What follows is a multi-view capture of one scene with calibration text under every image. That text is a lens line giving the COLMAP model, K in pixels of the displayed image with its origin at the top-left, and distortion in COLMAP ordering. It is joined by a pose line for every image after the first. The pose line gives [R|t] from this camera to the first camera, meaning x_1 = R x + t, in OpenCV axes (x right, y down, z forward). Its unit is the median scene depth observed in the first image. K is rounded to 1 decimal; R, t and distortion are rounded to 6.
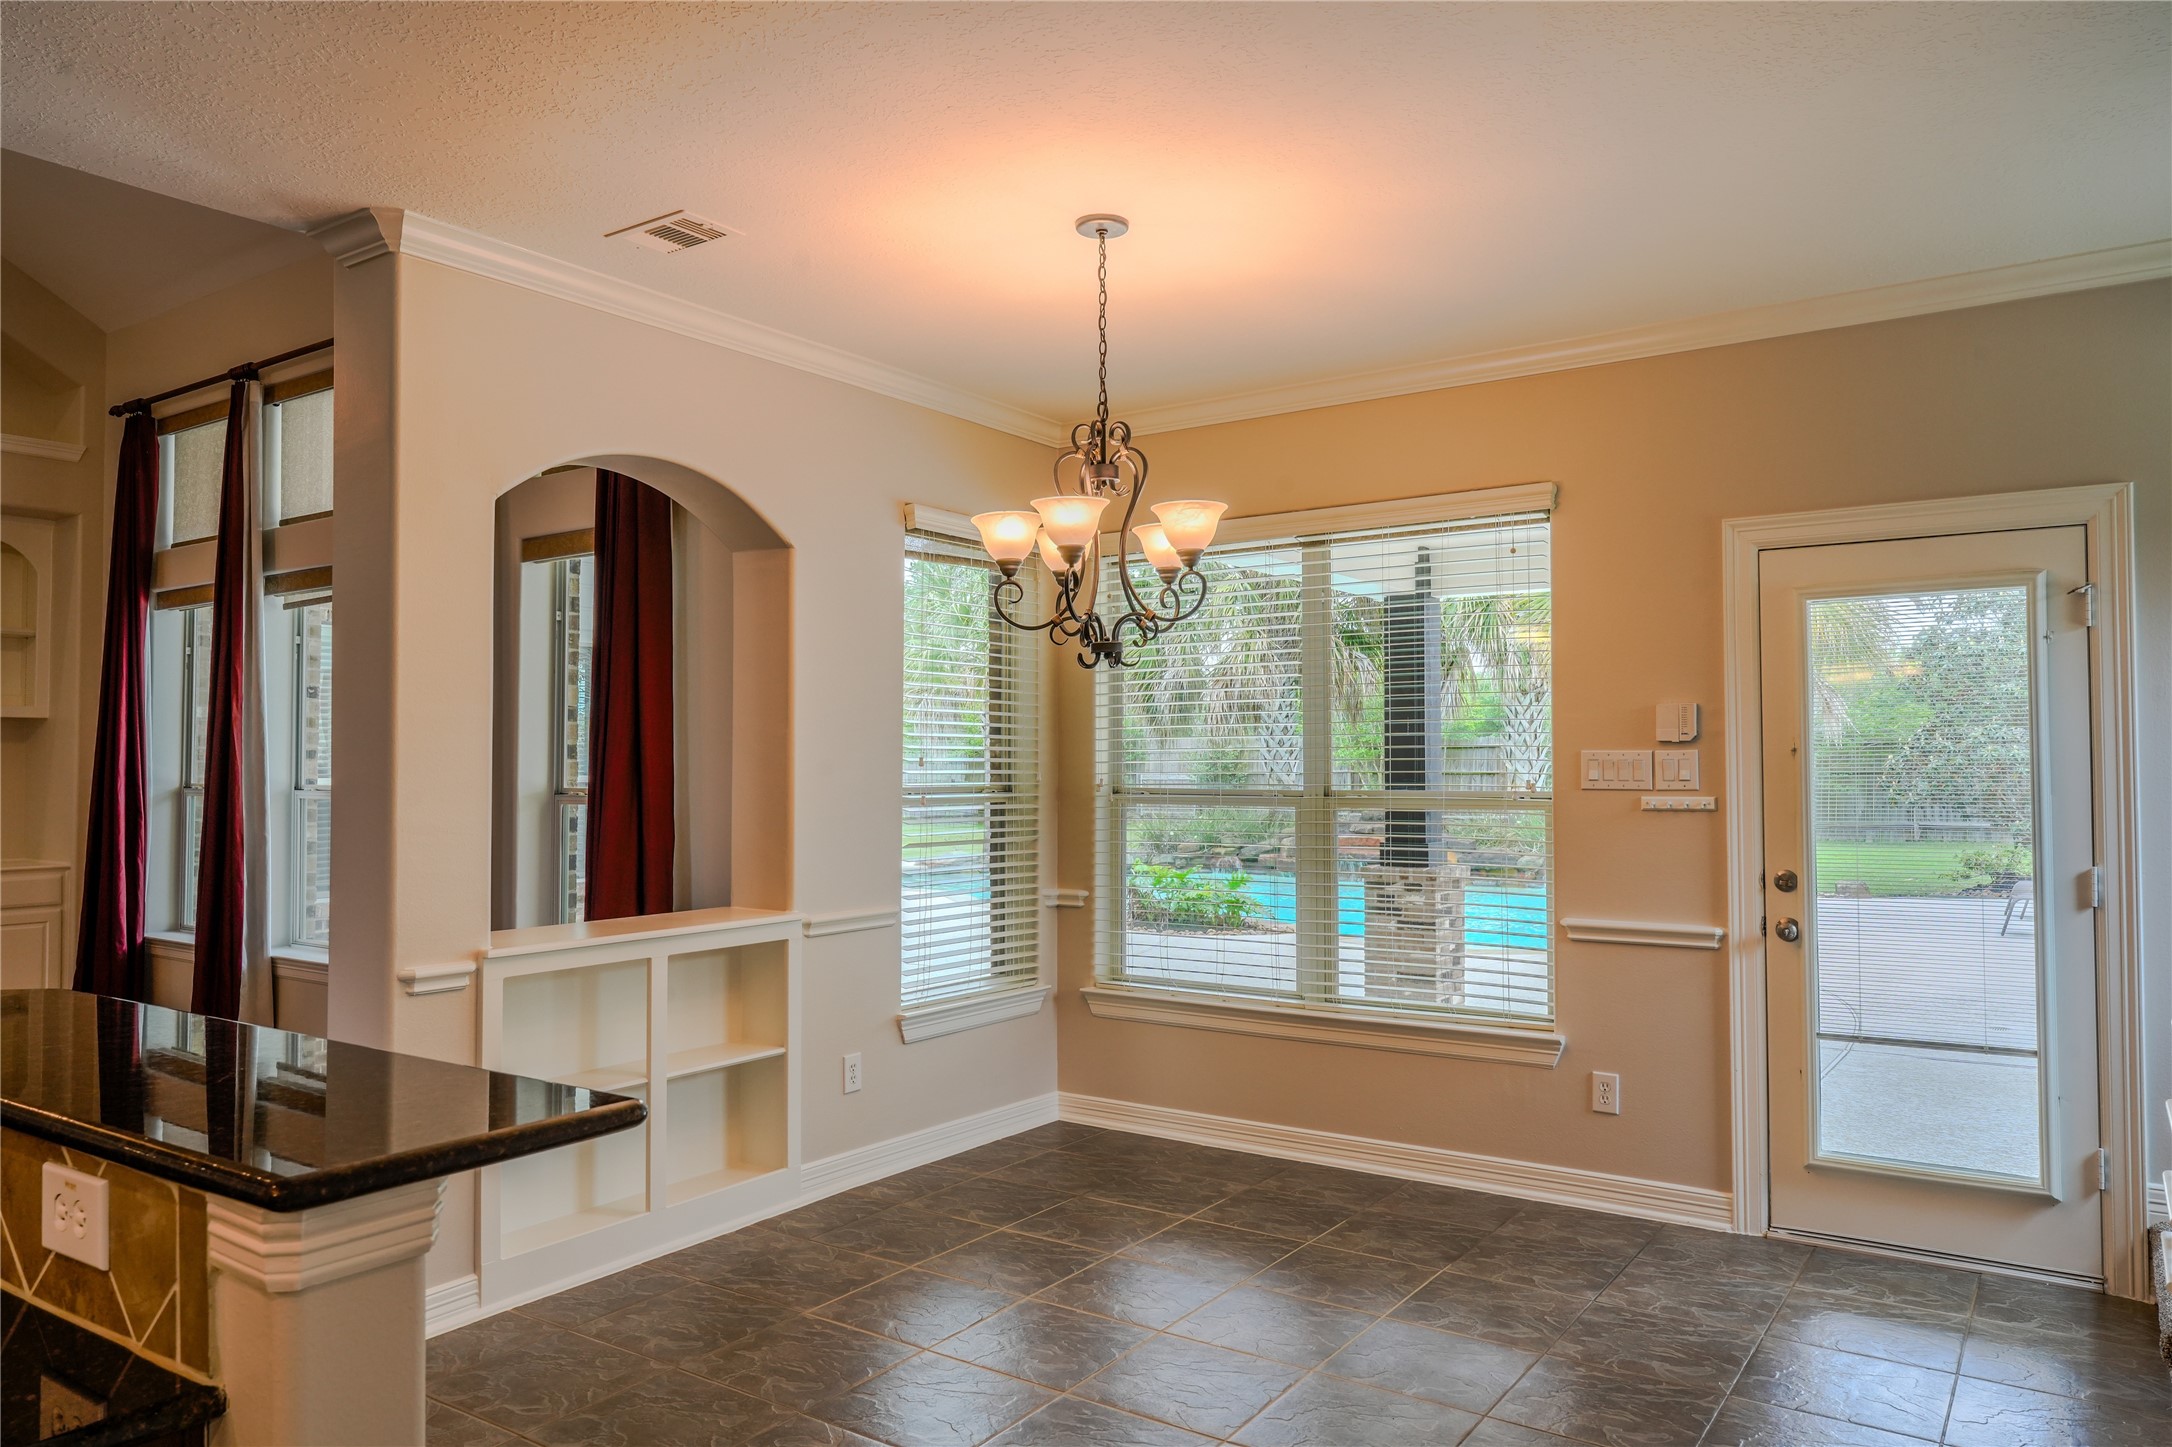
lens RADIAL K [[1459.5, 0, 1094.5], [0, 1459.5, 724.0], [0, 0, 1]] dist [-0.004167, 0.001893]
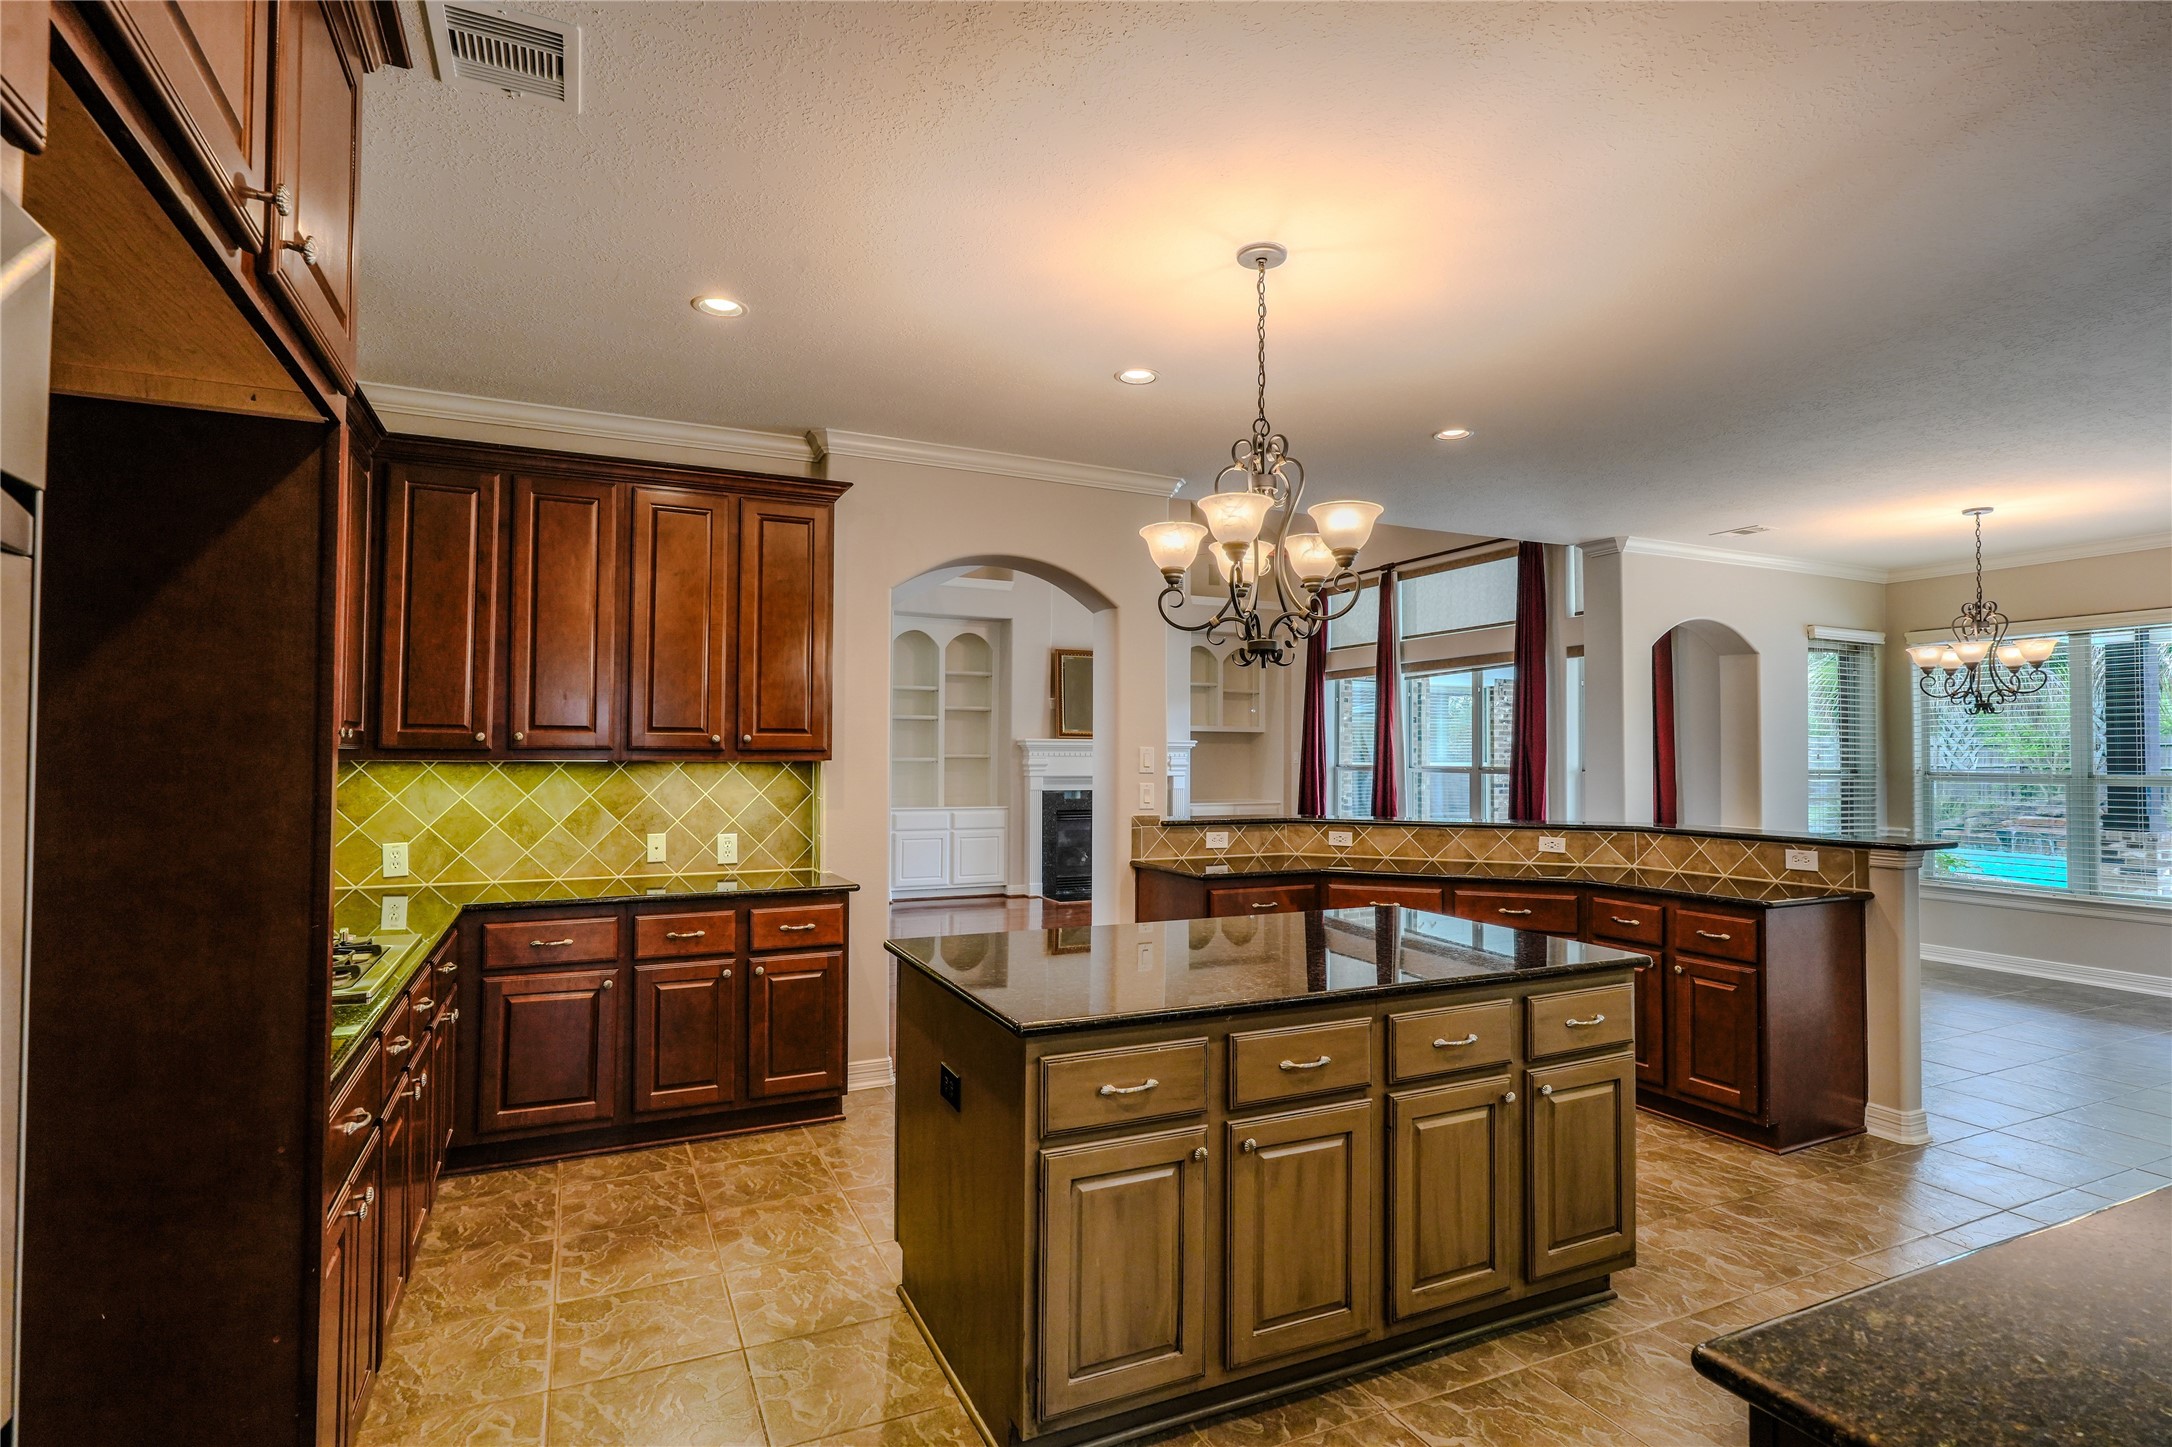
lens RADIAL K [[1085.2, 0, 1091.7], [0, 1085.2, 716.0], [0, 0, 1]] dist [-0.003792, -0.000063]
pose [[0.866712, -0.010076, -0.498708, -0.173310], [0.006002, 0.999934, -0.009771, -0.014681], [0.498774, 0.005476, 0.866715, -0.542514]]
